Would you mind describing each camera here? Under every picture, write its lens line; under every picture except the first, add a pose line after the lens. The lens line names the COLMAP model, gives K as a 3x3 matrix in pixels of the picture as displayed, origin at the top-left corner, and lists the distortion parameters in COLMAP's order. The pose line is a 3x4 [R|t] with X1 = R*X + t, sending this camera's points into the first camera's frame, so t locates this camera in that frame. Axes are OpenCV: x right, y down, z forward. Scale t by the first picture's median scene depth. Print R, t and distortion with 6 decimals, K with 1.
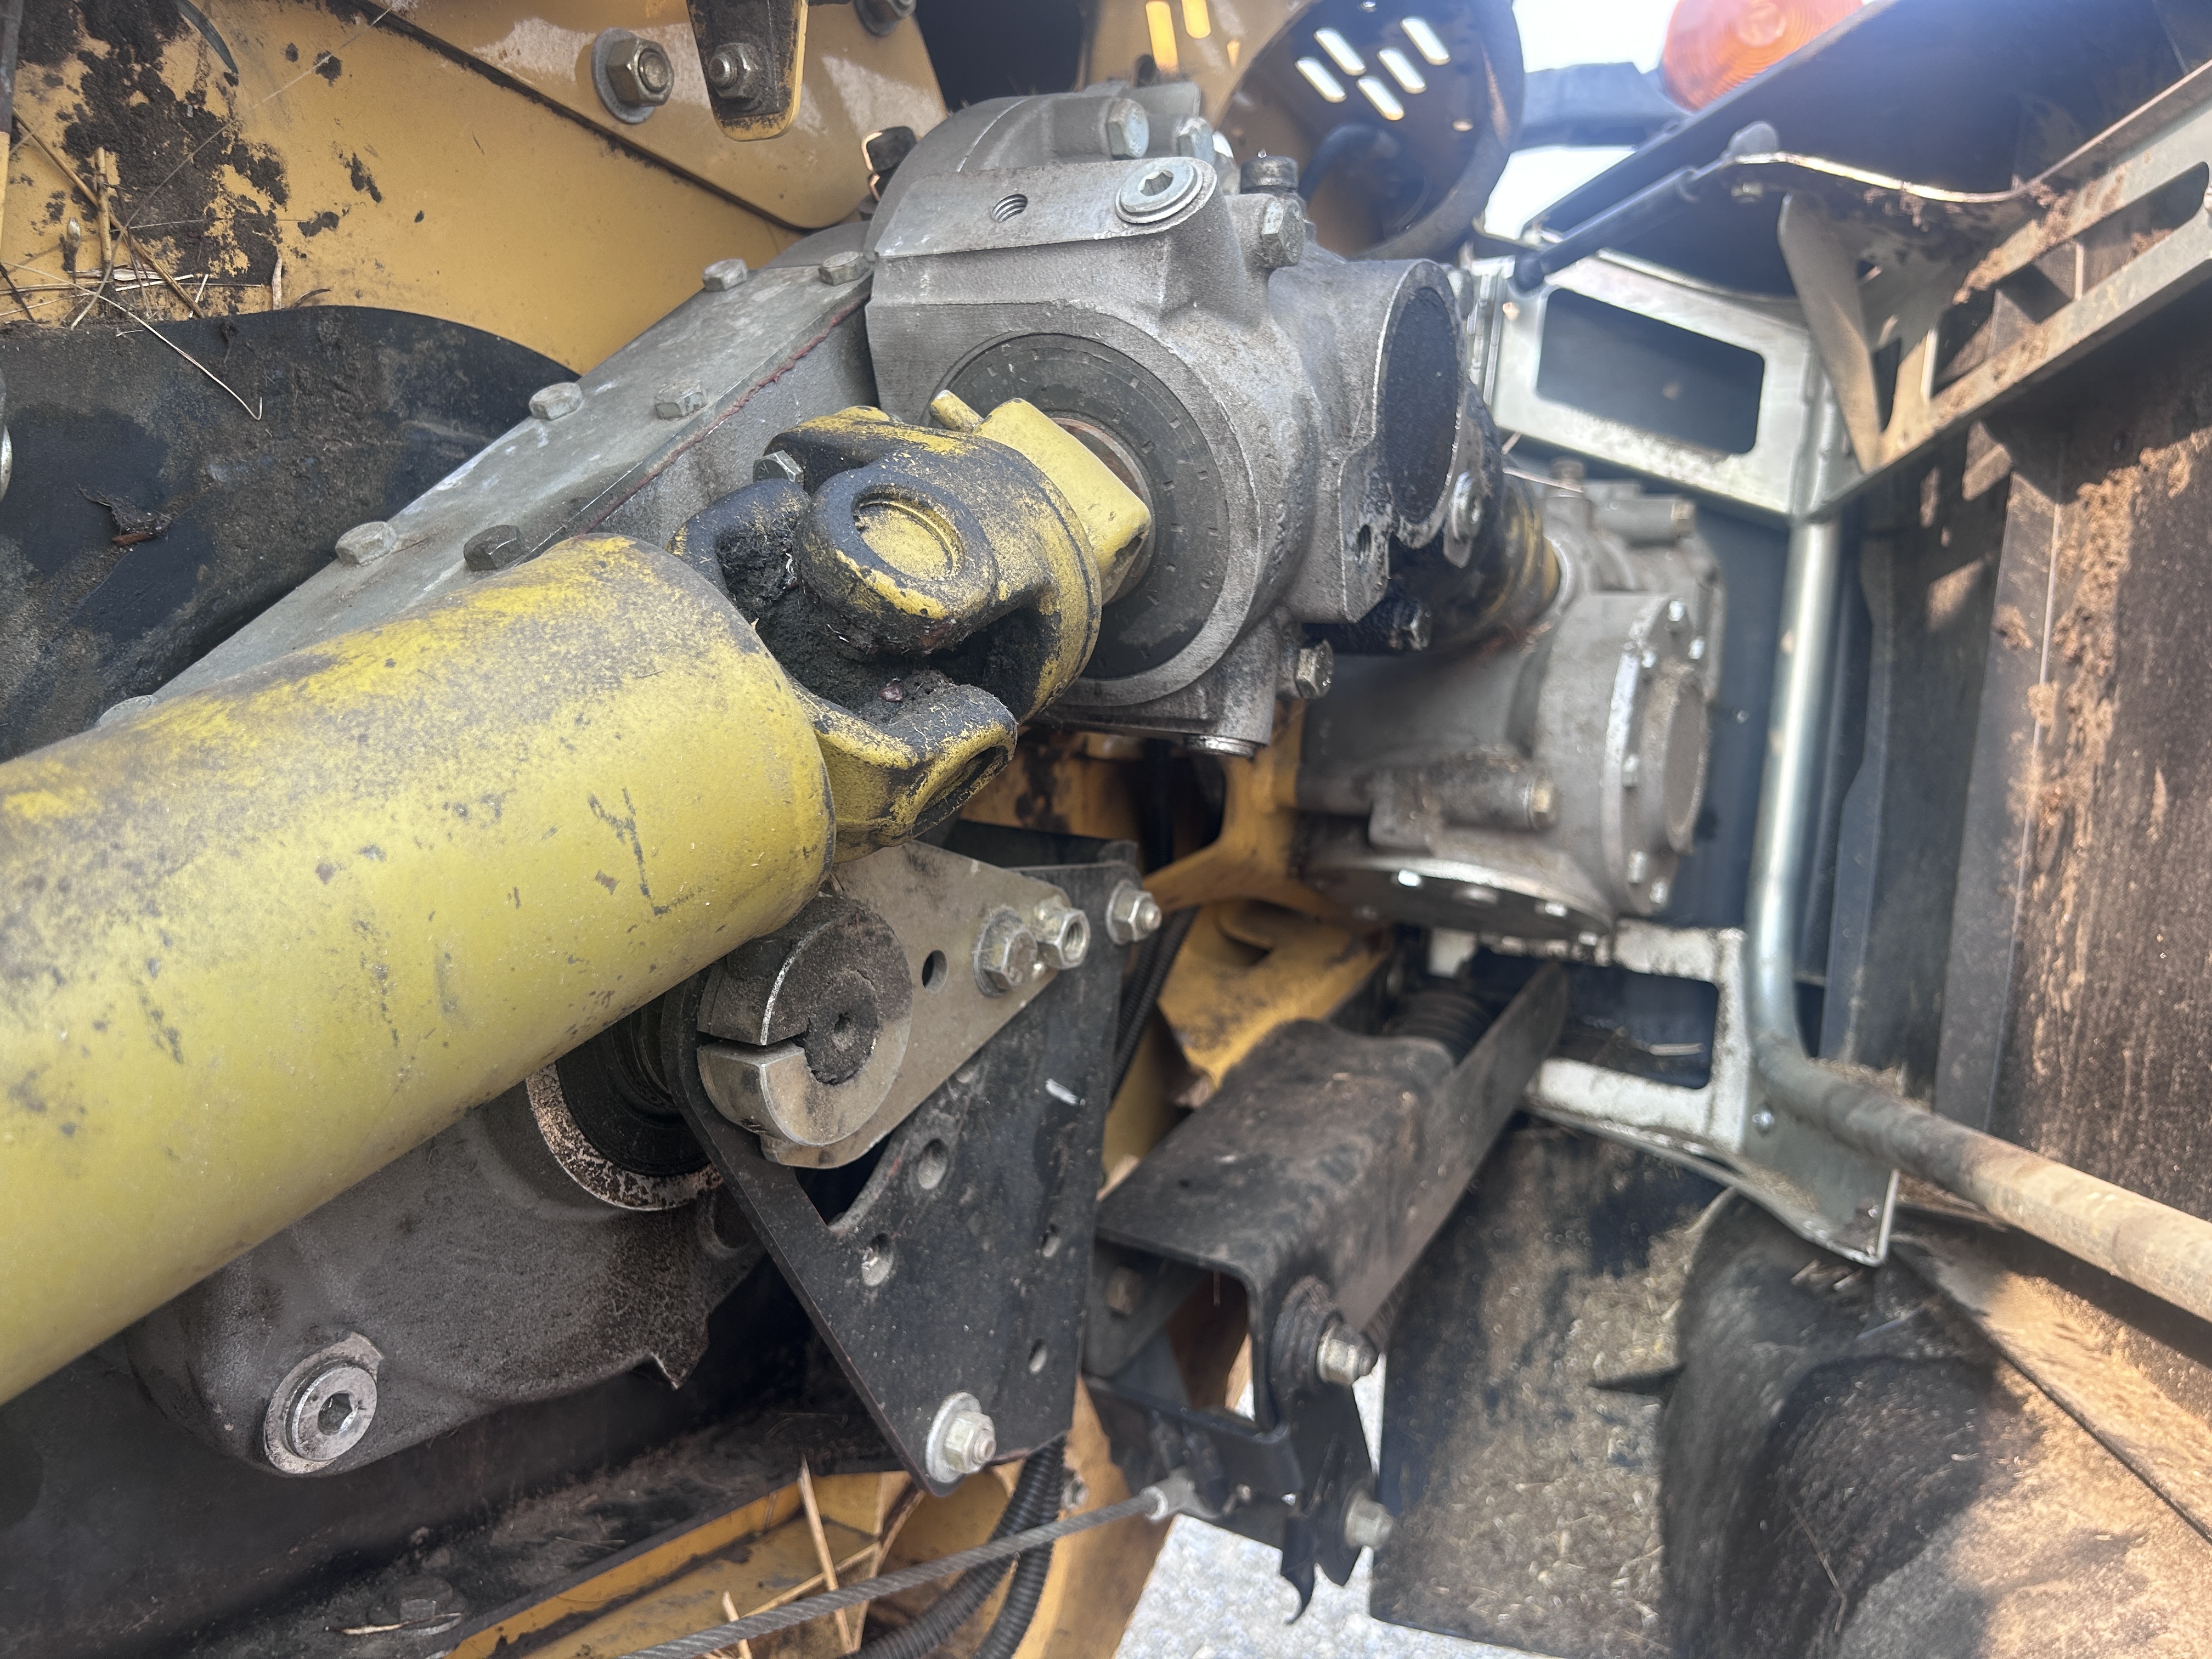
lens RADIAL K [[1673.3, 0, 1108.1], [0, 1673.3, 860.4], [0, 0, 1]] dist [0.091559, -0.186219]
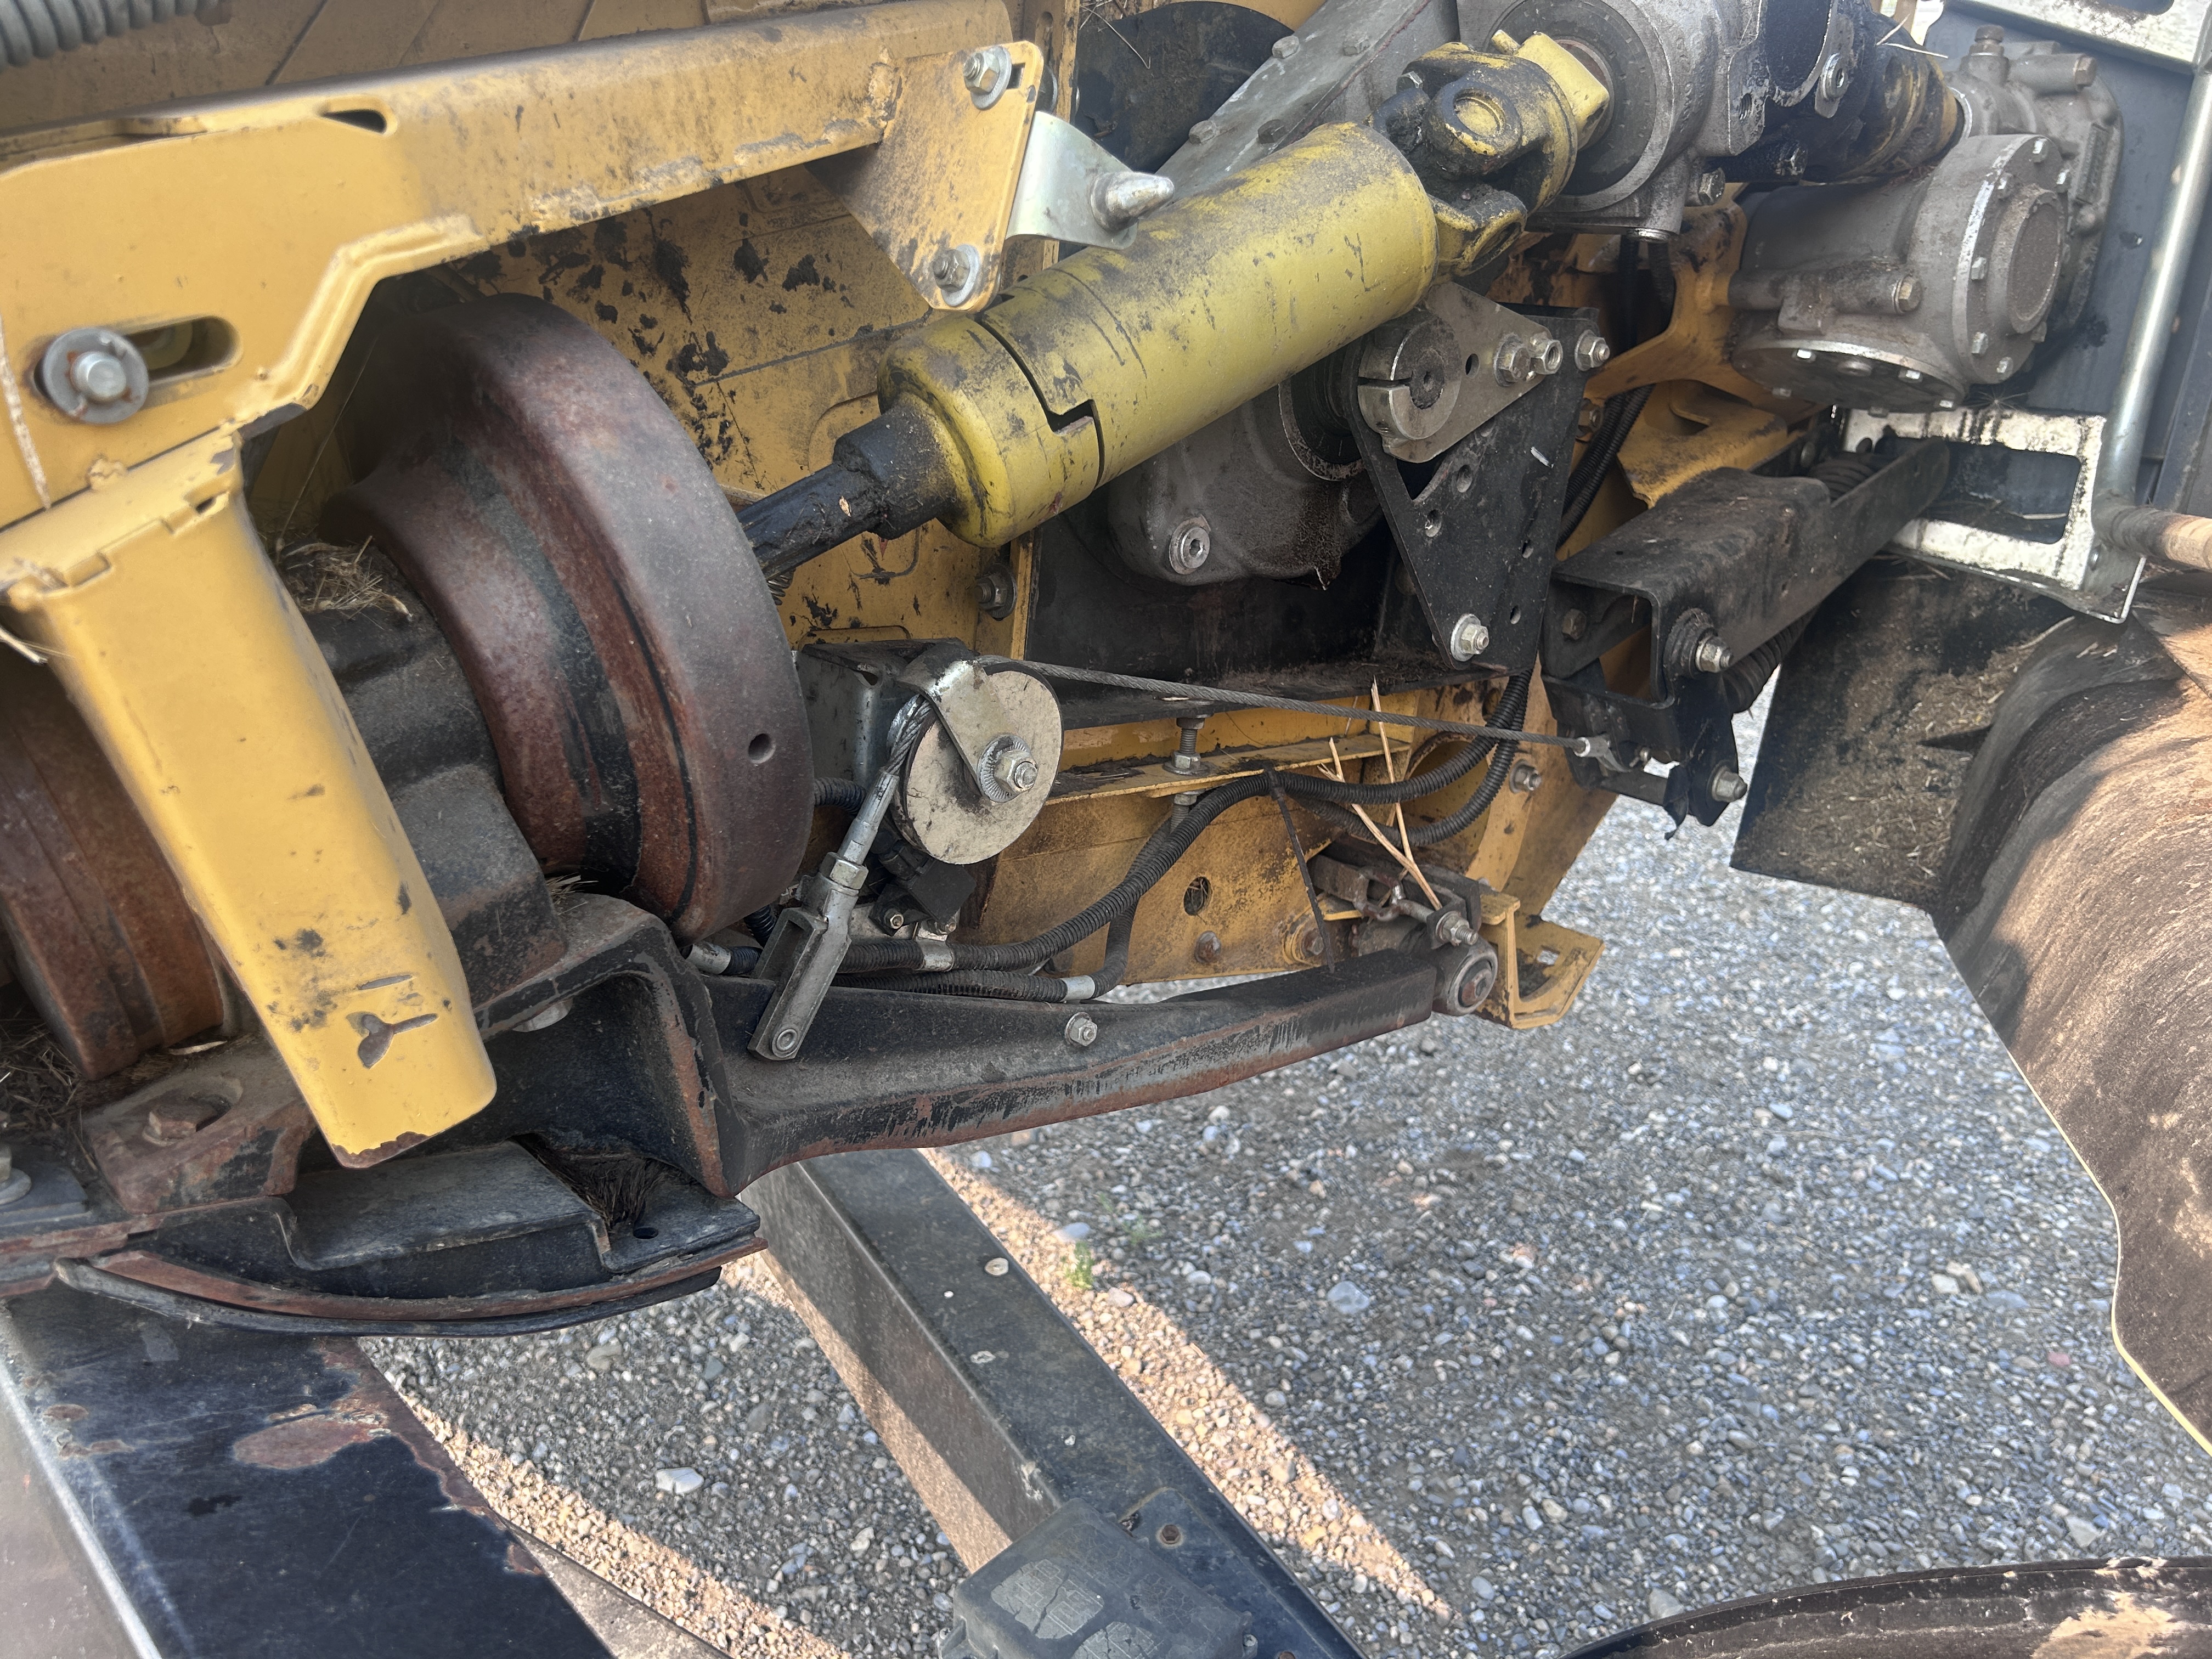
lens RADIAL K [[1654.3, 0, 1115.4], [0, 1654.3, 835.3], [0, 0, 1]] dist [0.028812, -0.046504]
pose [[0.958875, 0.070841, -0.274844, 0.053104], [-0.009349, 0.975709, 0.218872, 0.158798], [0.283673, -0.207302, 0.936245, -0.847525]]
